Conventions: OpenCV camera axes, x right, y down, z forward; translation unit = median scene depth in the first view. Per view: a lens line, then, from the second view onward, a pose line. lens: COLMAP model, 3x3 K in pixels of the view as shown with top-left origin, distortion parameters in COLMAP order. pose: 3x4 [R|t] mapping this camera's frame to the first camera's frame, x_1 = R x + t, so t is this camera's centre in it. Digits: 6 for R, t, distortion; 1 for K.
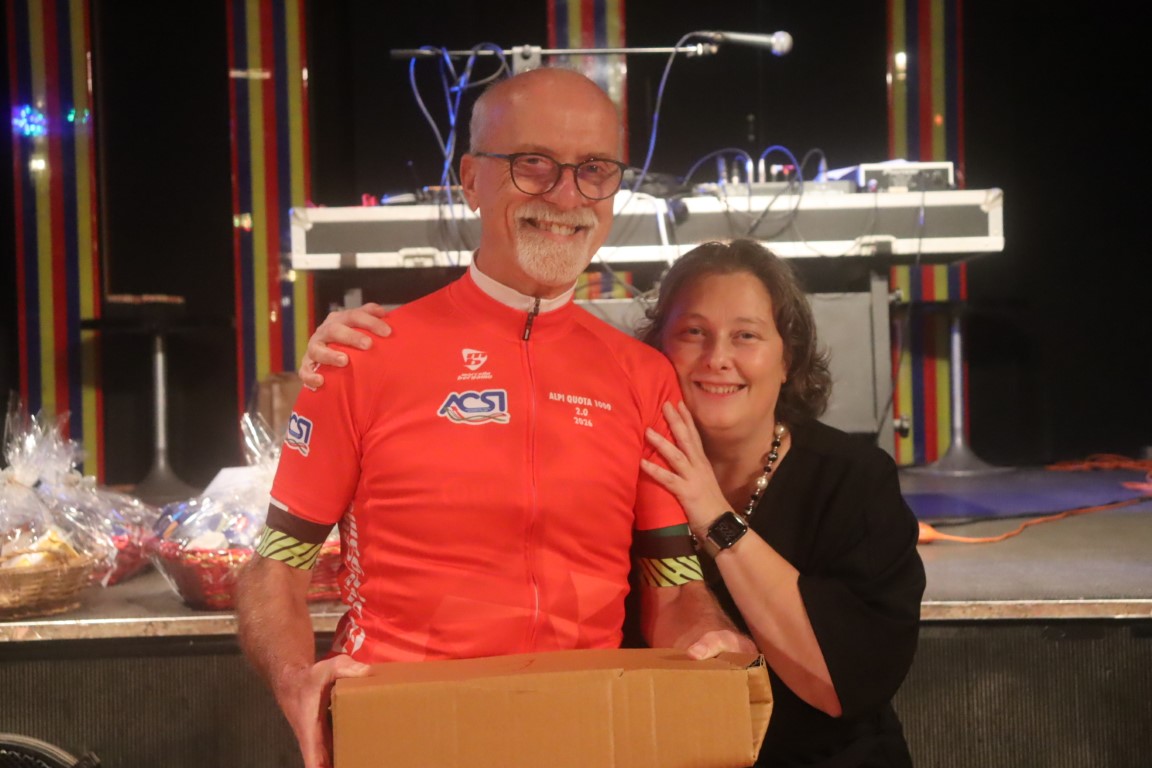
lens RADIAL K [[2022.7, 0, 576.0], [0, 2022.7, 384.0], [0, 0, 1]] dist [0.193445, 0.346930]
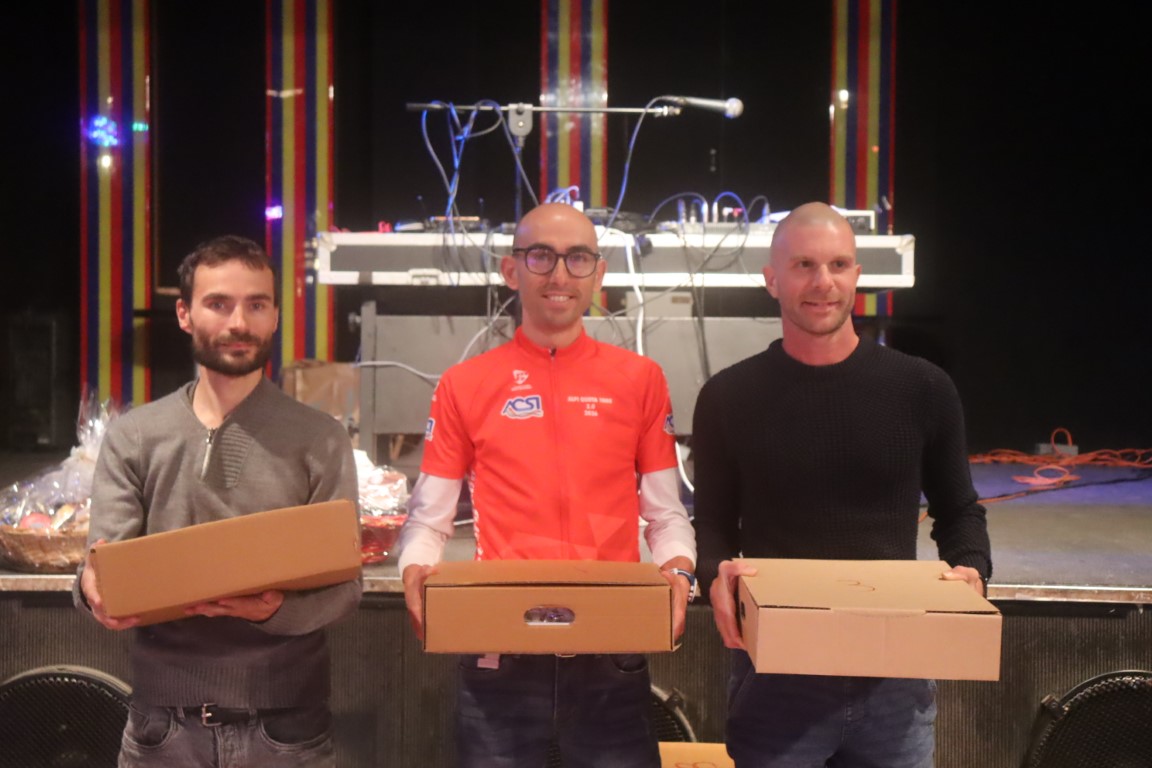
lens RADIAL K [[1793.2, 0, 576.0], [0, 1793.2, 384.0], [0, 0, 1]] dist [0.113039, 0.173118]
pose [[0.999480, 0.030887, 0.009276, 0.003384], [-0.031003, 0.999438, 0.012713, -0.015764], [-0.008878, -0.012994, 0.999876, -0.055974]]
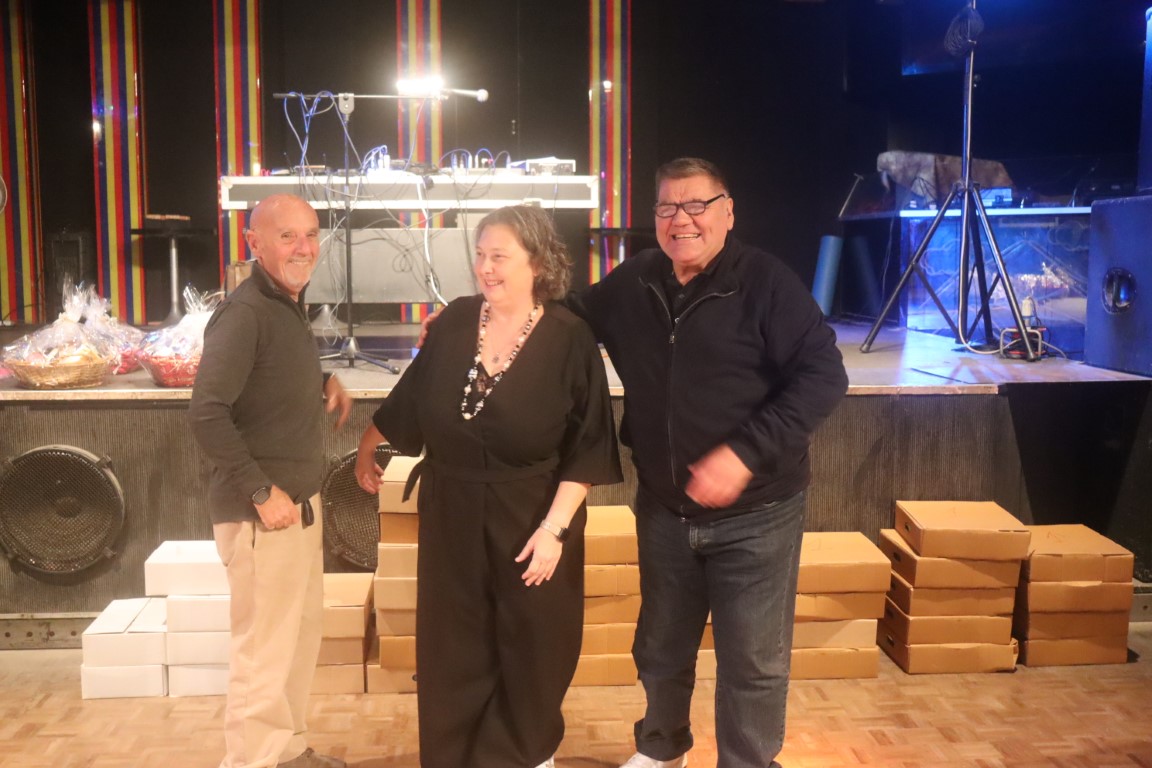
lens RADIAL K [[1228.6, 0, 576.0], [0, 1228.6, 384.0], [0, 0, 1]] dist [-0.089706, 0.180216]
pose [[0.996177, 0.012860, 0.086406, 0.091330], [-0.021129, 0.995207, 0.095482, -0.010260], [-0.084764, -0.096942, 0.991674, -0.160685]]
